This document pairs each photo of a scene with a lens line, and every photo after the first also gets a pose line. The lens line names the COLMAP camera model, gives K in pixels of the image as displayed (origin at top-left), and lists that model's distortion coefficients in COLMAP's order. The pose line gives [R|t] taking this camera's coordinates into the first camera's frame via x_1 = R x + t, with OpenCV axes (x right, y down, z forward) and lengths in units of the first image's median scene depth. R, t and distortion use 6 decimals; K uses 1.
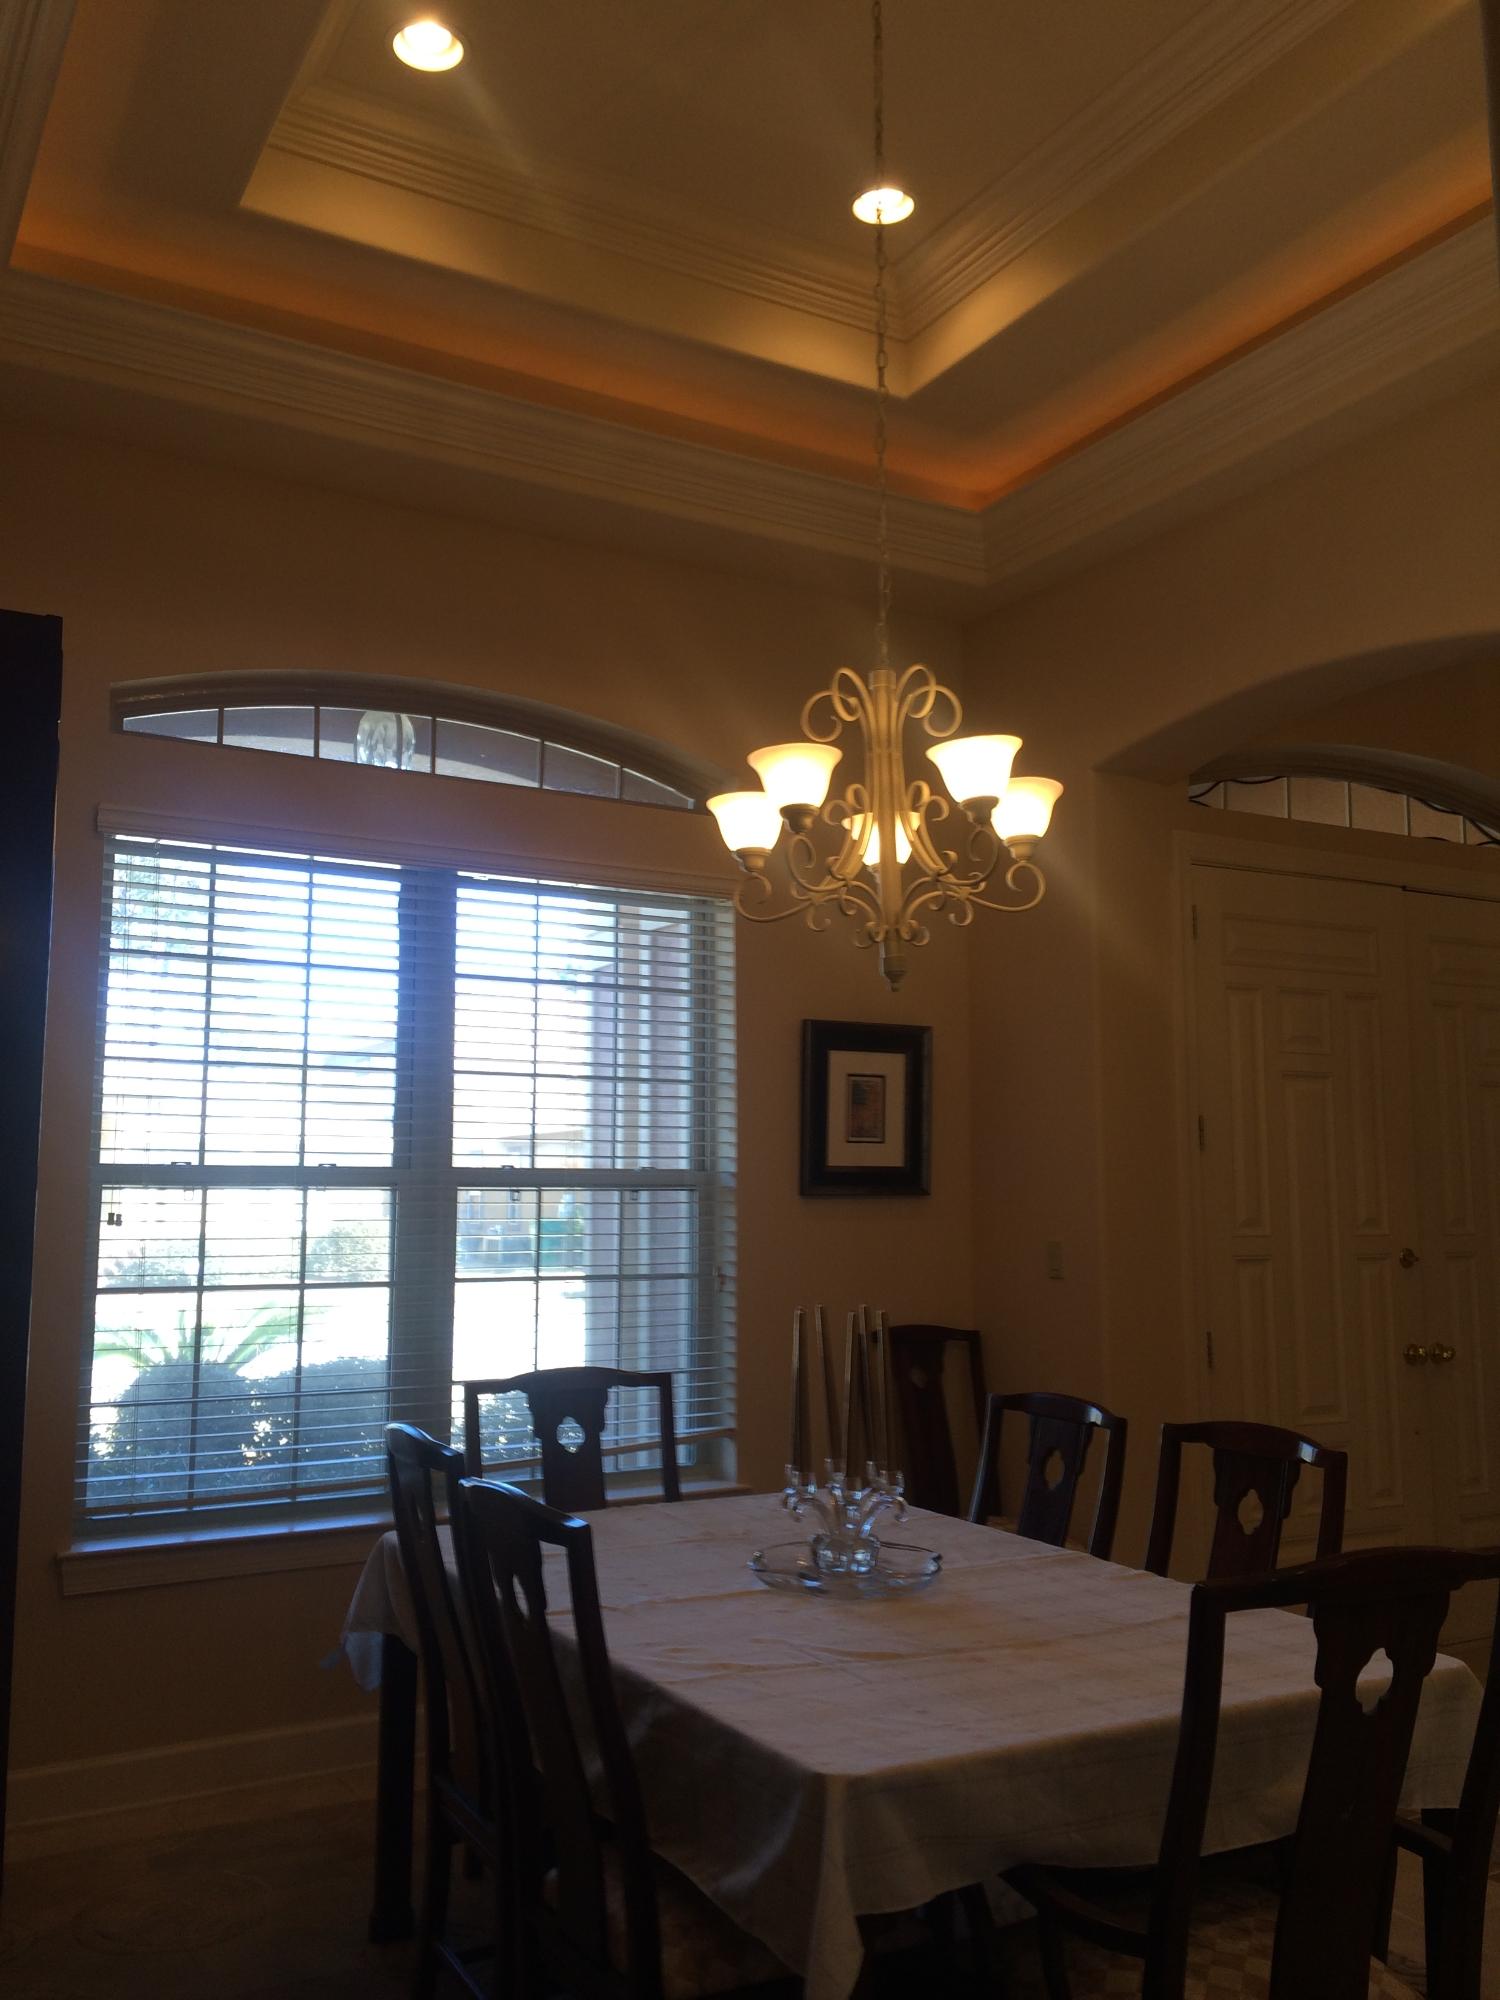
lens RADIAL K [[1725.1, 0, 758.0], [0, 1725.1, 1016.7], [0, 0, 1]] dist [0.089674, -0.135471]
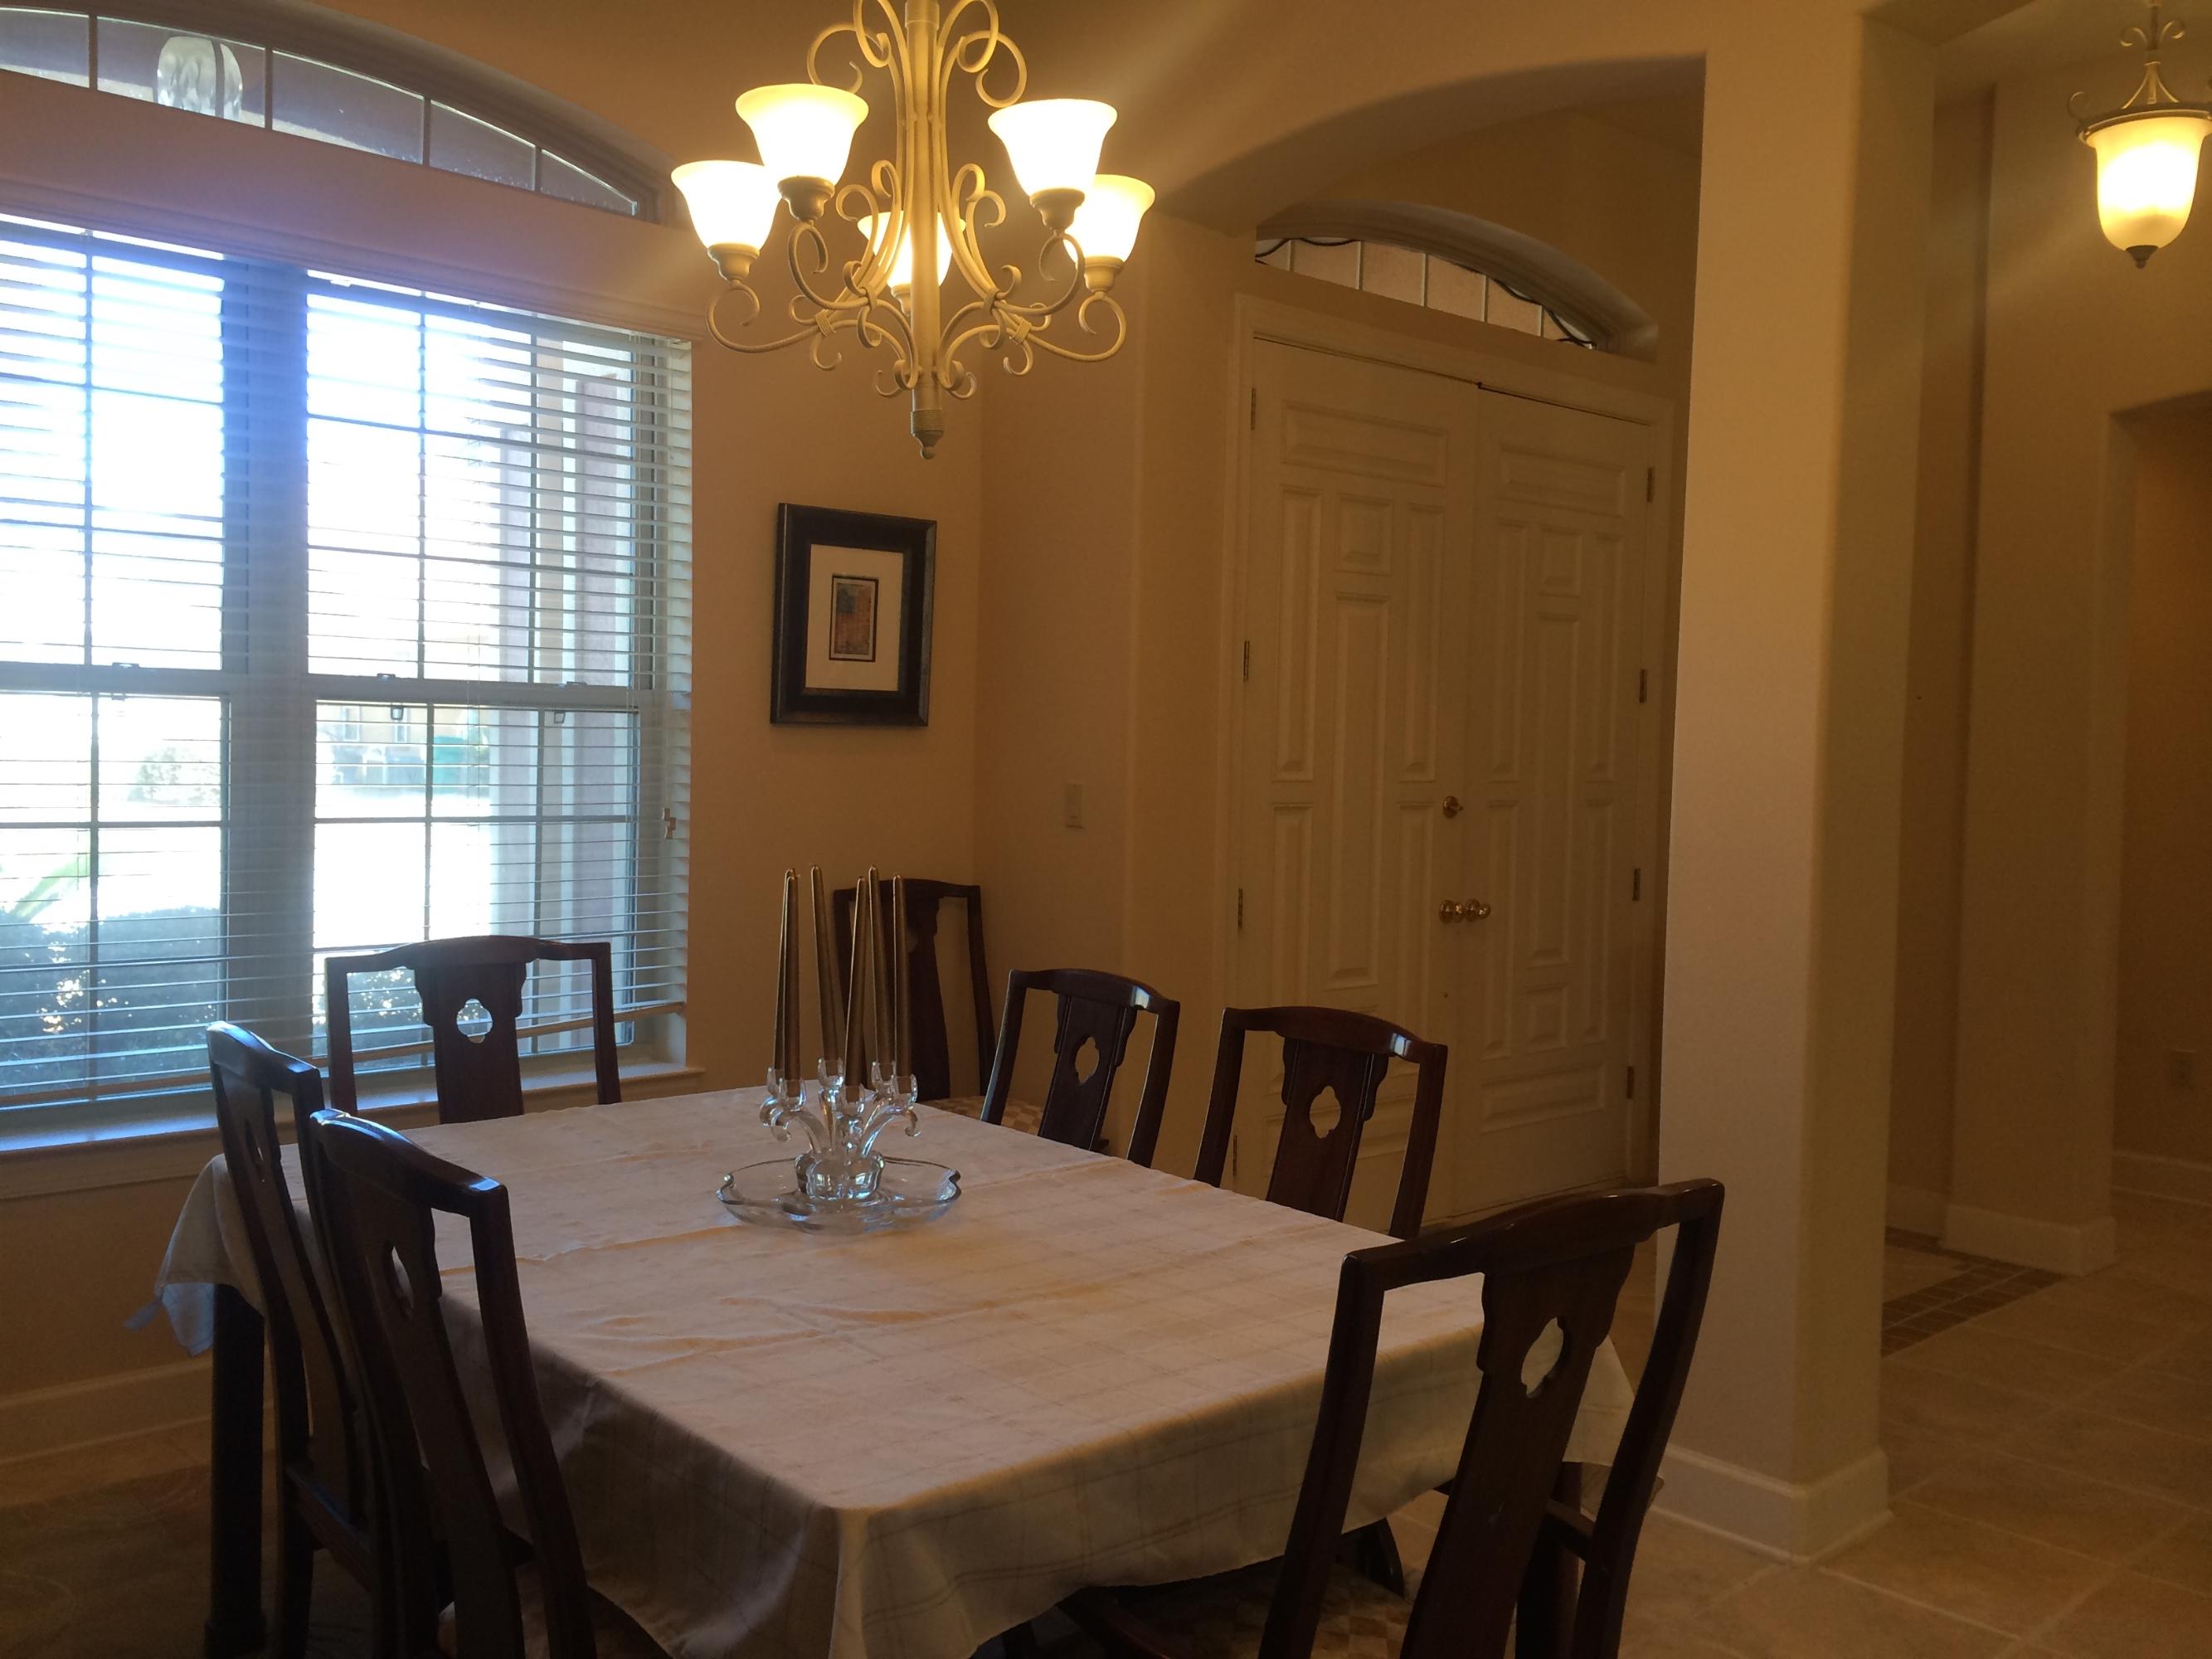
lens RADIAL K [[1908.0, 0, 1100.1], [0, 1908.0, 822.6], [0, 0, 1]] dist [0.089674, -0.135471]
pose [[0.978126, 0.014756, 0.207488, -0.013481], [-0.046680, 0.987611, 0.149820, 0.010199], [-0.202707, -0.156229, 0.966697, 0.119833]]
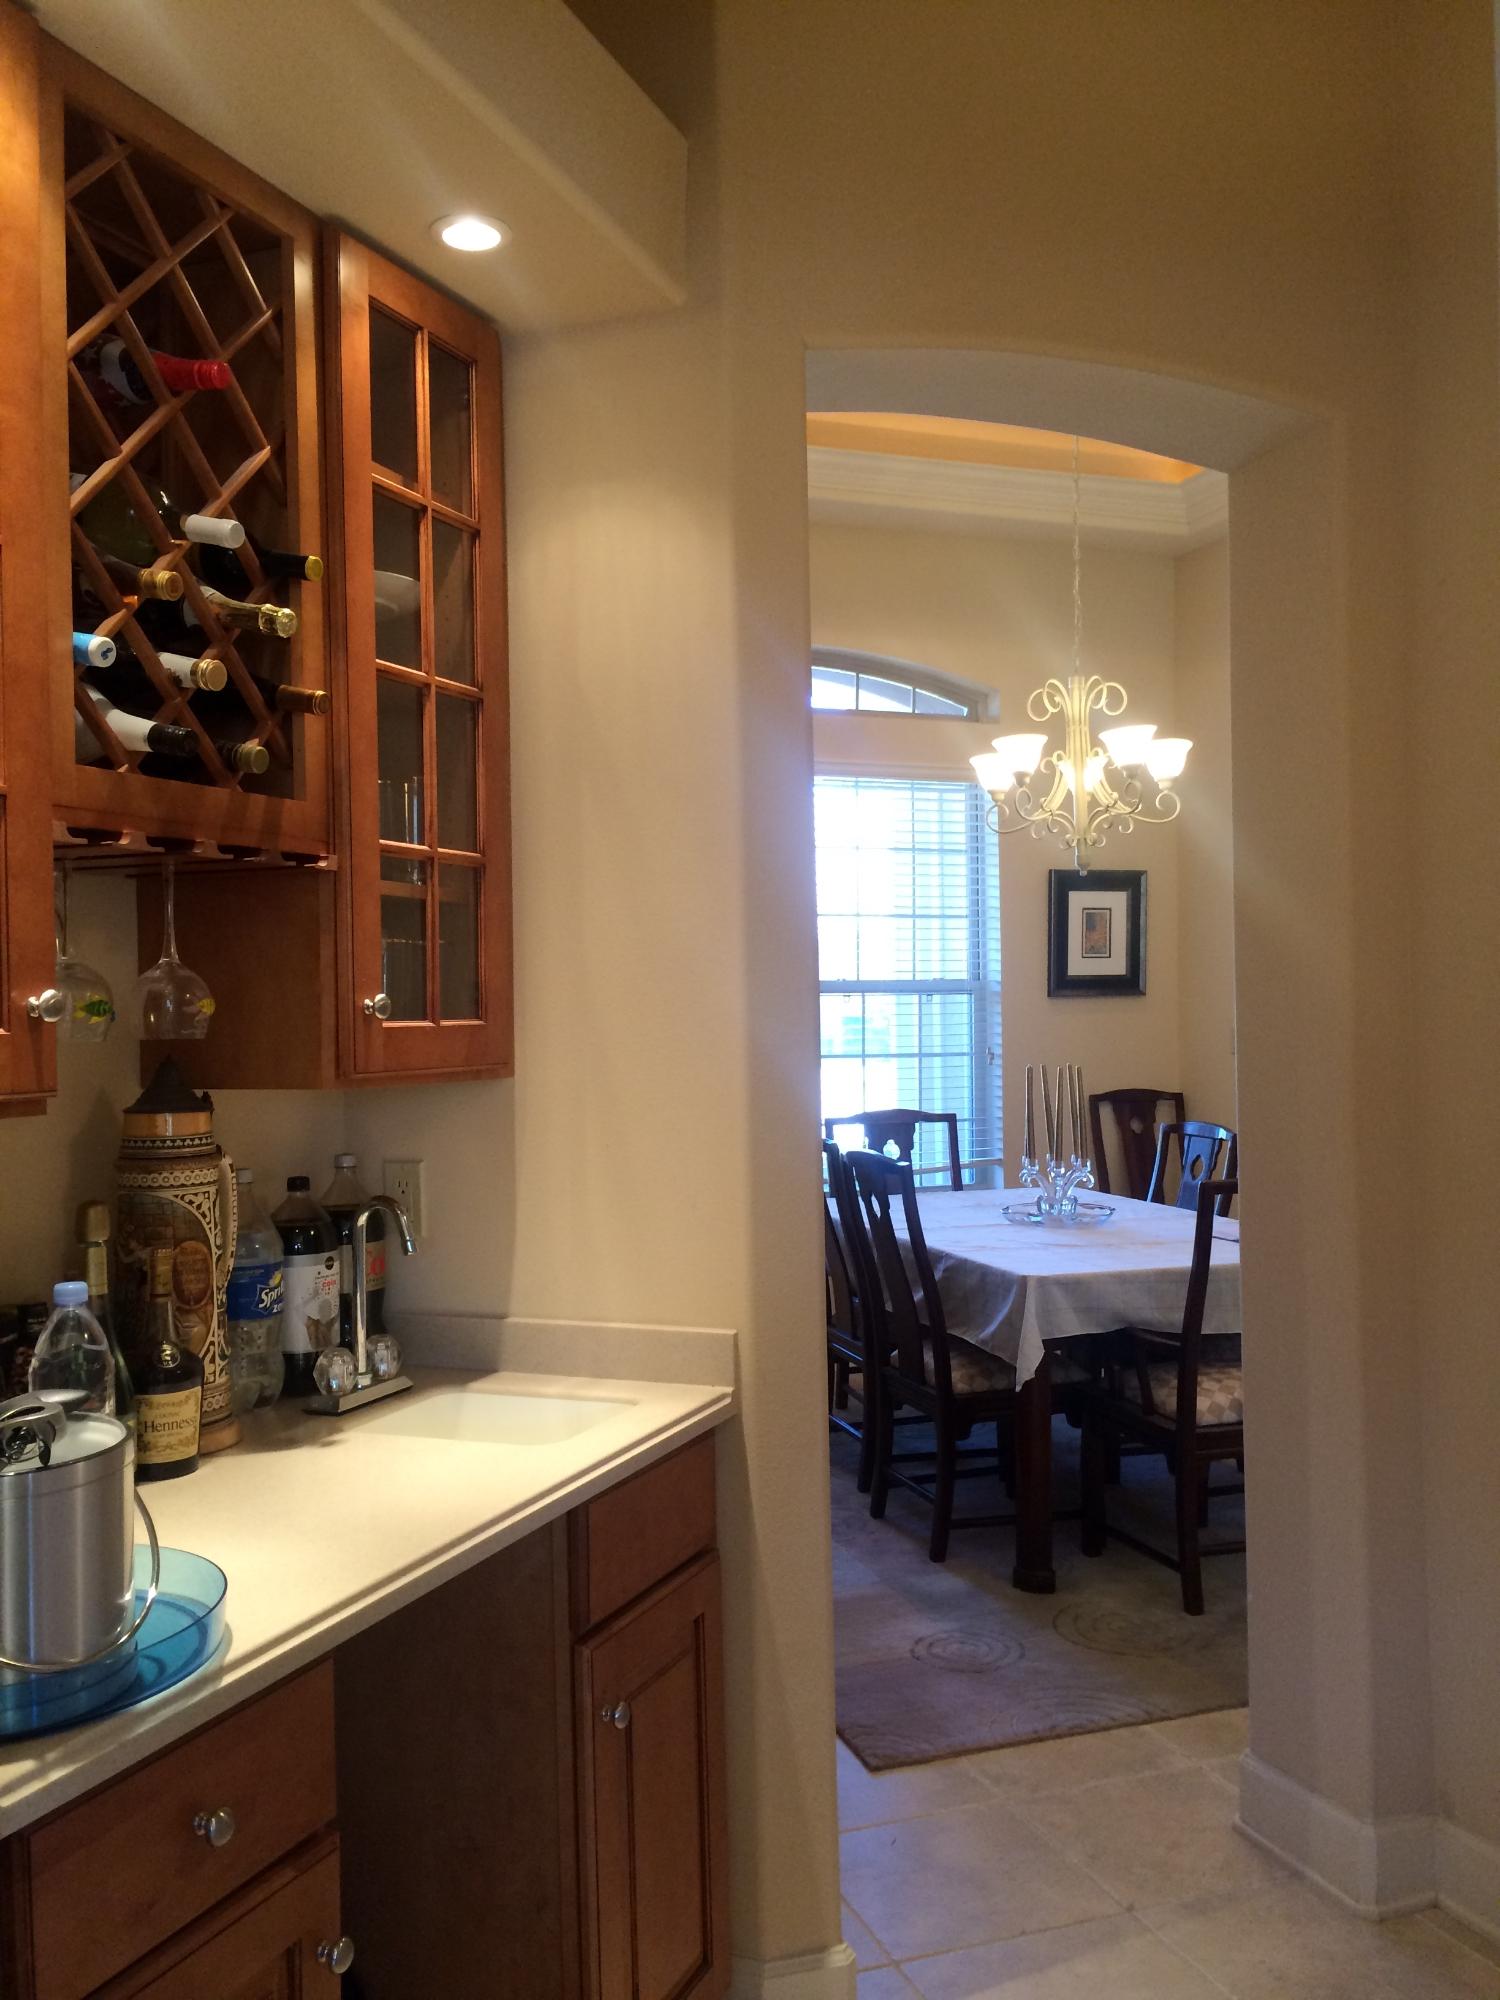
lens RADIAL K [[1715.8, 0, 866.2], [0, 1715.8, 1035.4], [0, 0, 1]] dist [0.056277, -0.002020]
pose [[0.994149, -0.009733, -0.107576, 0.035729], [0.023344, 0.991756, 0.125998, -0.056930], [0.105462, -0.127772, 0.986180, -0.505669]]
